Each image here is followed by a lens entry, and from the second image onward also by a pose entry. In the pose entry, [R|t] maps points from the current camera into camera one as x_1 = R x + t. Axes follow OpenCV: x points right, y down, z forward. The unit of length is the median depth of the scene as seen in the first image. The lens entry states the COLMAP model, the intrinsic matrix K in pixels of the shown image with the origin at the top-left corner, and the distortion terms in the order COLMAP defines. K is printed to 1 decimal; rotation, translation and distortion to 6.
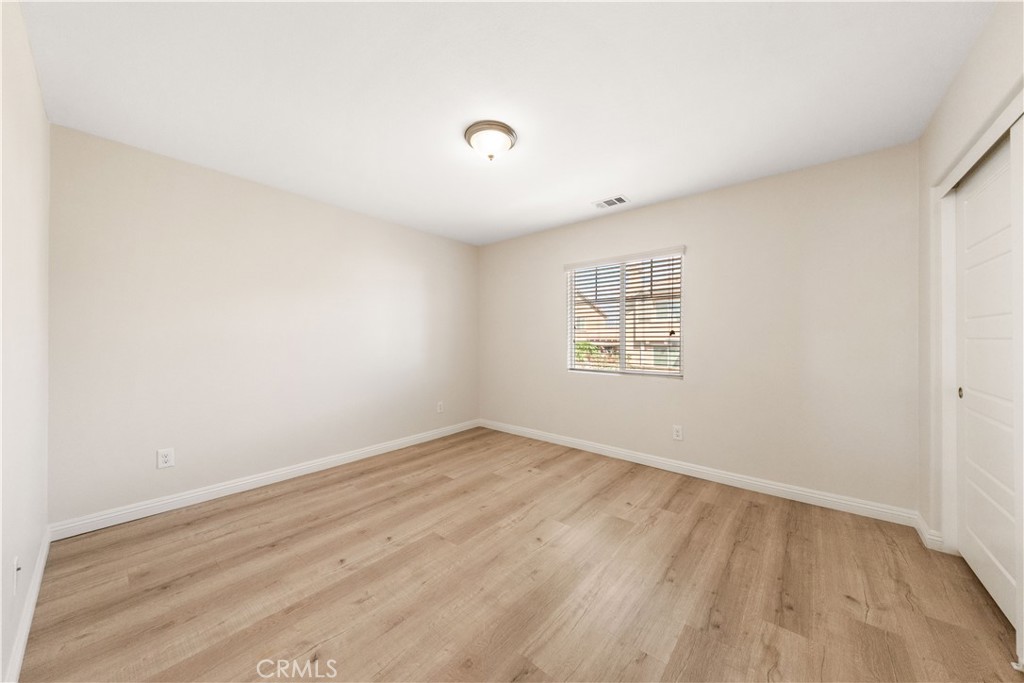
lens RADIAL K [[345.0, 0, 511.0], [0, 345.0, 338.0], [0, 0, 1]] dist [-0.000098, -0.000025]
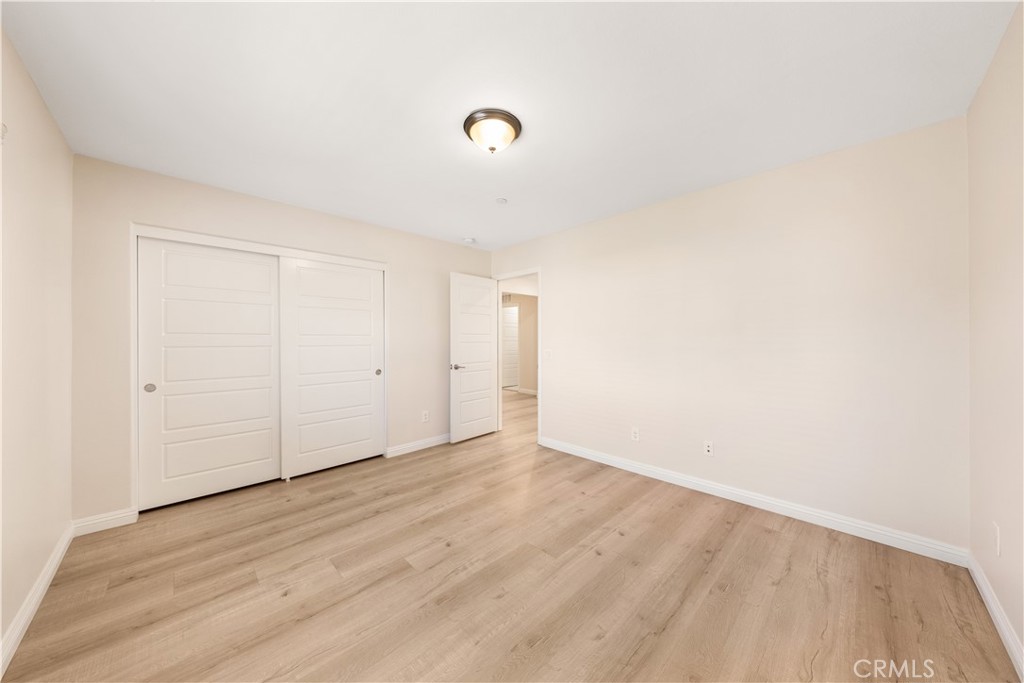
lens RADIAL K [[345.0, 0, 511.0], [0, 345.0, 338.0], [0, 0, 1]] dist [-0.000098, -0.000025]
pose [[-0.995777, 0.002177, 0.091776, -0.196488], [0.001485, 0.999970, -0.007610, -0.019209], [-0.091790, -0.007442, -0.995751, 1.986033]]
